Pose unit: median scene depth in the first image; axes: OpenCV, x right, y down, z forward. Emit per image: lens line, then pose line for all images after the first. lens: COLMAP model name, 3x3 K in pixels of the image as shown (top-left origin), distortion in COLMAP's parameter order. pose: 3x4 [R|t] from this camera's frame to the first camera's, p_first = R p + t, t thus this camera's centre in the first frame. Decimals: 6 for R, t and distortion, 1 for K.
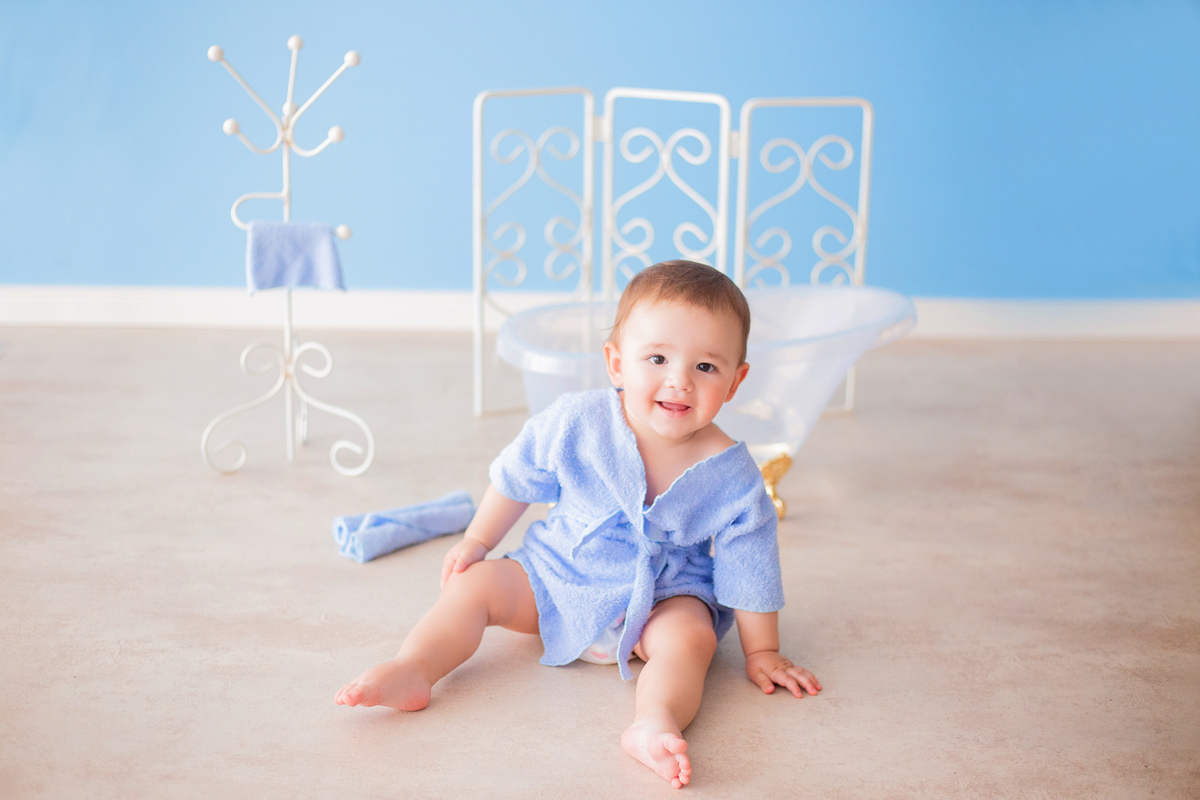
lens RADIAL K [[1758.3, 0, 590.0], [0, 1758.3, 401.6], [0, 0, 1]] dist [-0.133090, 0.000000]
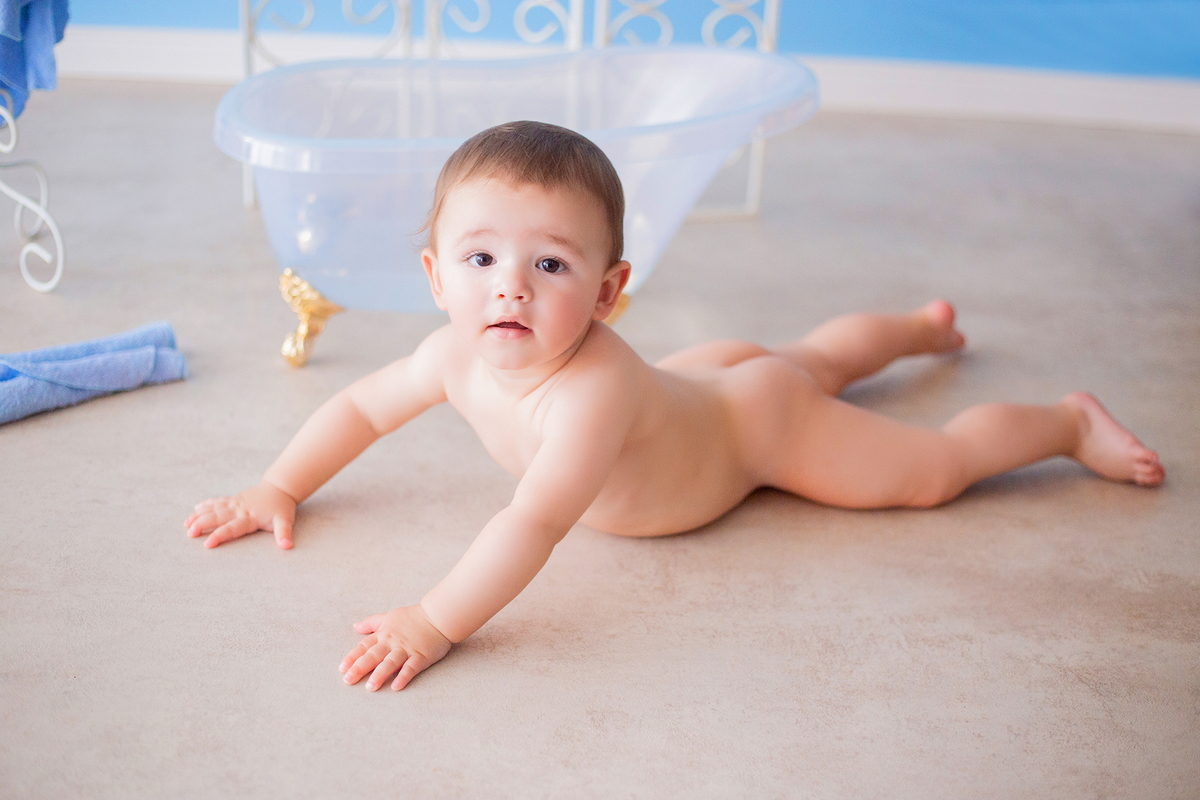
lens RADIAL K [[1758.3, 0, 632.4], [0, 1758.3, 378.1], [0, 0, 1]] dist [-0.133090, 0.000000]
pose [[0.999391, 0.034232, 0.006721, 0.106906], [-0.034834, 0.989702, 0.138840, -0.030680], [-0.001899, -0.138990, 0.990292, 0.284346]]
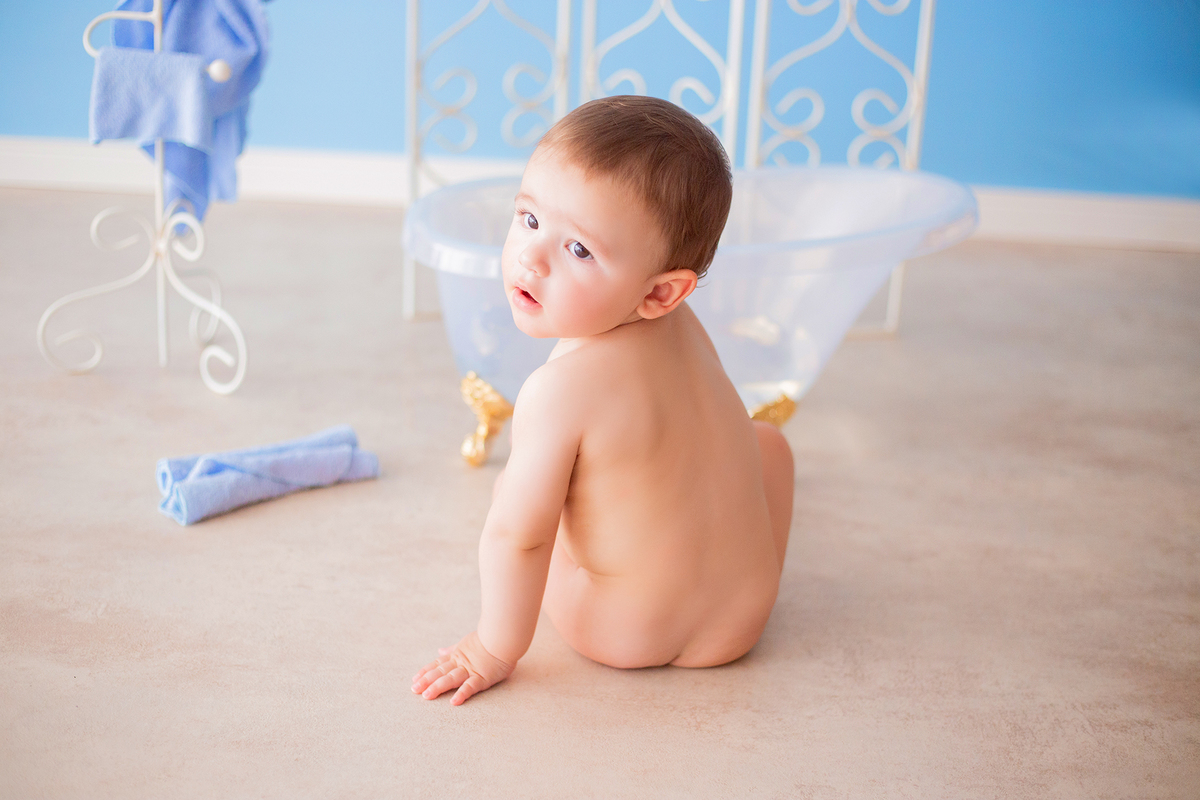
lens RADIAL K [[1758.3, 0, 612.2], [0, 1758.3, 399.5], [0, 0, 1]] dist [-0.133090, 0.000000]
pose [[0.998386, 0.045399, -0.034125, 0.060141], [-0.042864, 0.996506, 0.071681, -0.016853], [0.037260, -0.070103, 0.996844, 0.254318]]
